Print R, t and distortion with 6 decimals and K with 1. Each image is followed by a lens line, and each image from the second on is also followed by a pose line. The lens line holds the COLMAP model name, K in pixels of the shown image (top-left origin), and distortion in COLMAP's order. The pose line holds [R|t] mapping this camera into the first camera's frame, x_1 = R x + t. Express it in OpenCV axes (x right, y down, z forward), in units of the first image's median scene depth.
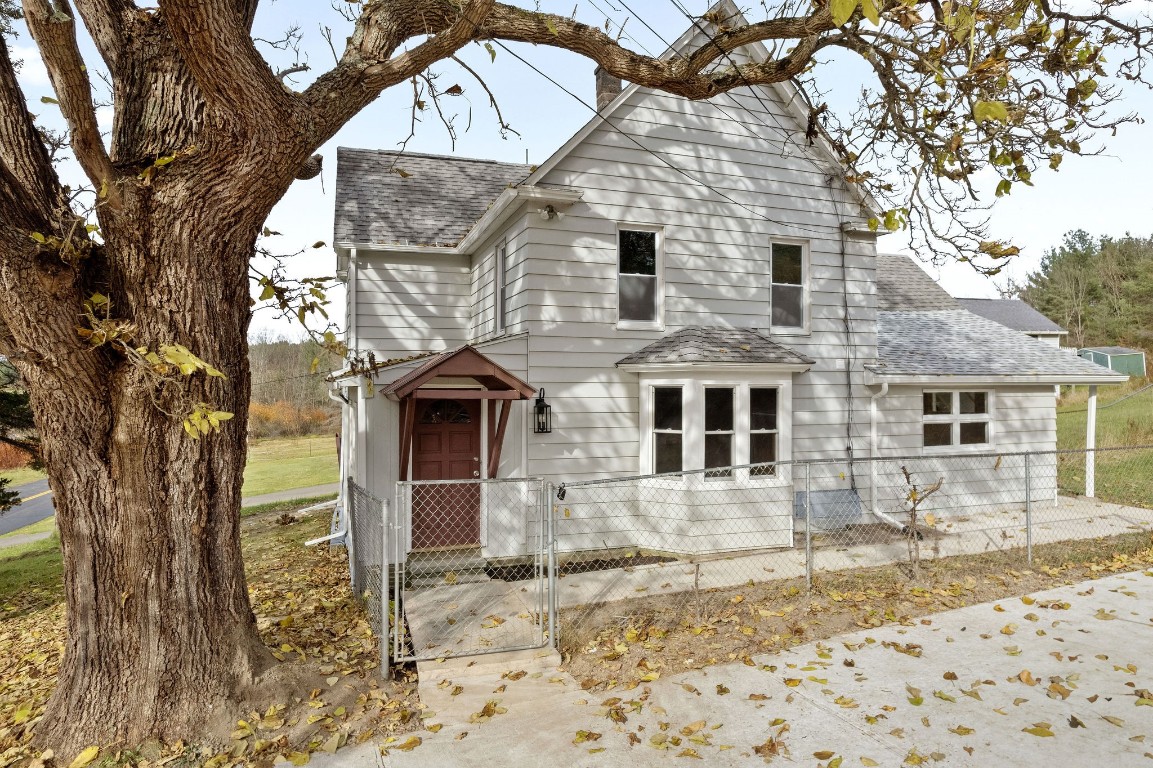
lens RADIAL K [[741.6, 0, 584.6], [0, 741.6, 369.3], [0, 0, 1]] dist [-0.081369, 0.065586]
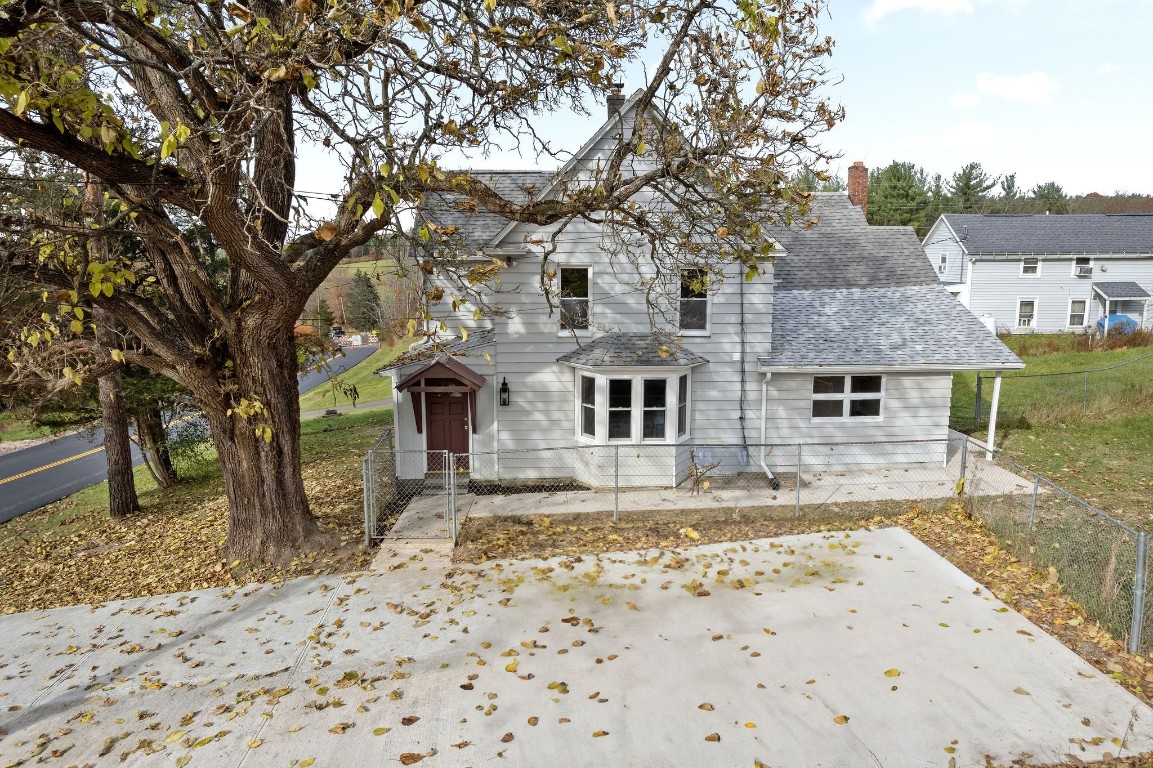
lens RADIAL K [[741.6, 0, 584.6], [0, 741.6, 369.3], [0, 0, 1]] dist [-0.081369, 0.065586]
pose [[0.959211, 0.040170, -0.279824, 0.530623], [0.006672, 0.986360, 0.164469, -0.241311], [0.282614, -0.159627, 0.945859, -0.420136]]
